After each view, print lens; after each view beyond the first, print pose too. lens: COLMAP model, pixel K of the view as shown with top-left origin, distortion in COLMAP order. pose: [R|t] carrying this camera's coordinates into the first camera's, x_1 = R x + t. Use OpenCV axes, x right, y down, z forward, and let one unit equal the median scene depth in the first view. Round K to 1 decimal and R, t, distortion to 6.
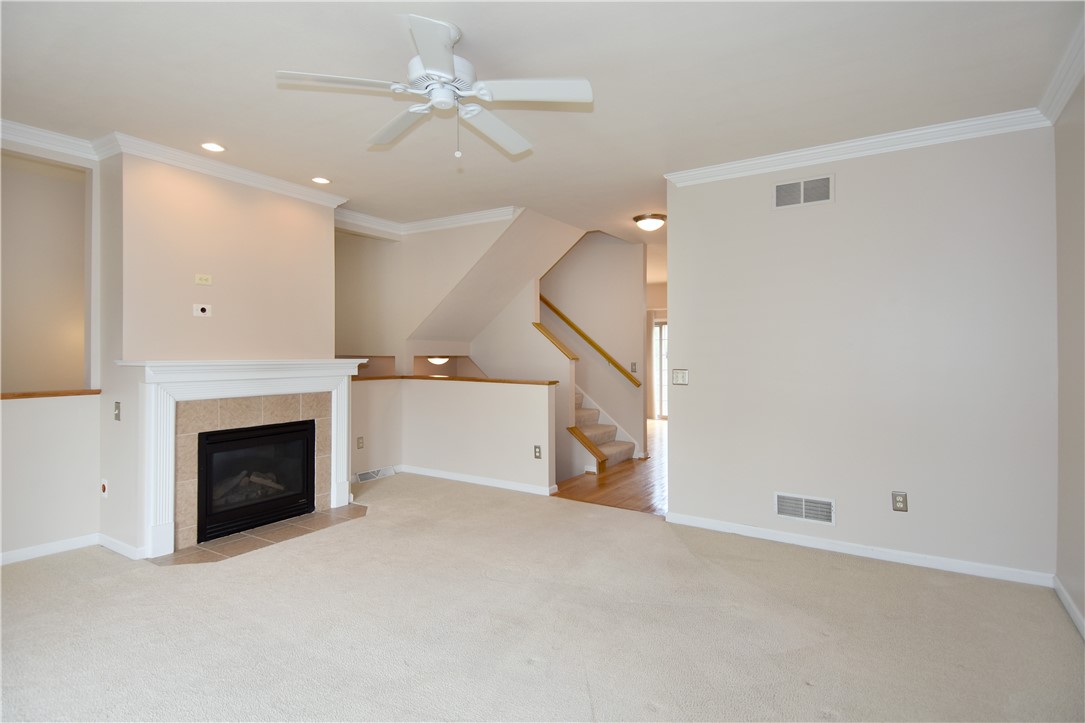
lens RADIAL K [[561.2, 0, 542.6], [0, 561.2, 344.8], [0, 0, 1]] dist [0.000757, -0.024081]
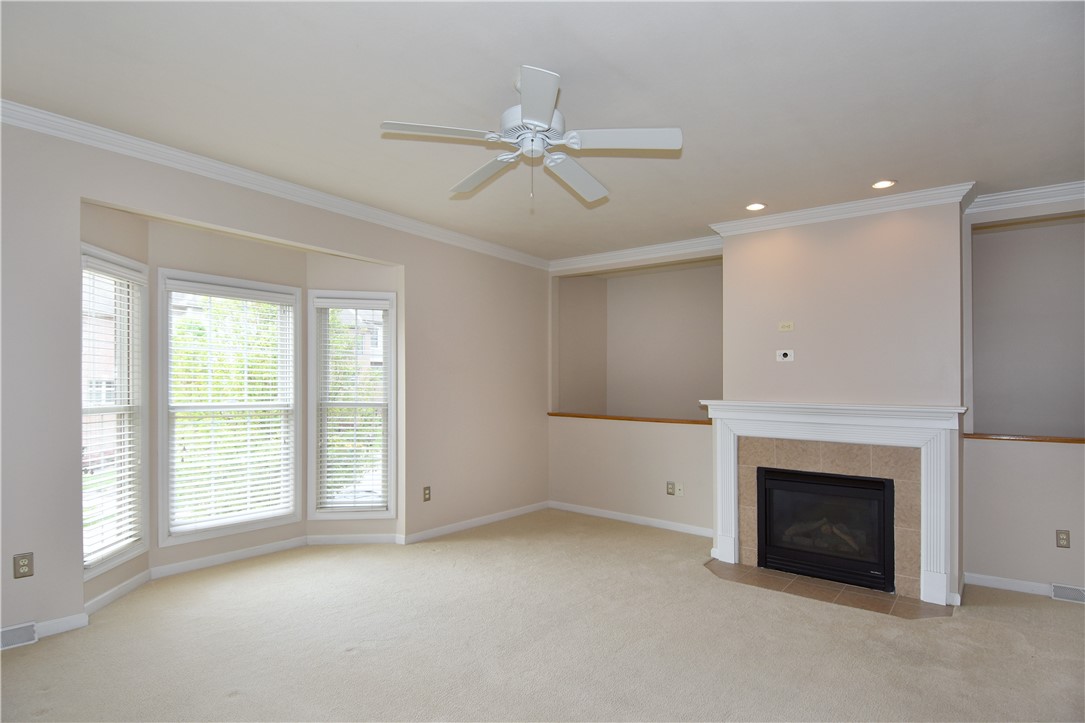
lens RADIAL K [[561.2, 0, 558.0], [0, 561.2, 383.5], [0, 0, 1]] dist [0.001054, -0.000175]
pose [[-0.085694, -0.004996, -0.996309, 0.498594], [0.001431, 0.999986, -0.005138, -0.003136], [0.996321, -0.001866, -0.085685, 0.653585]]
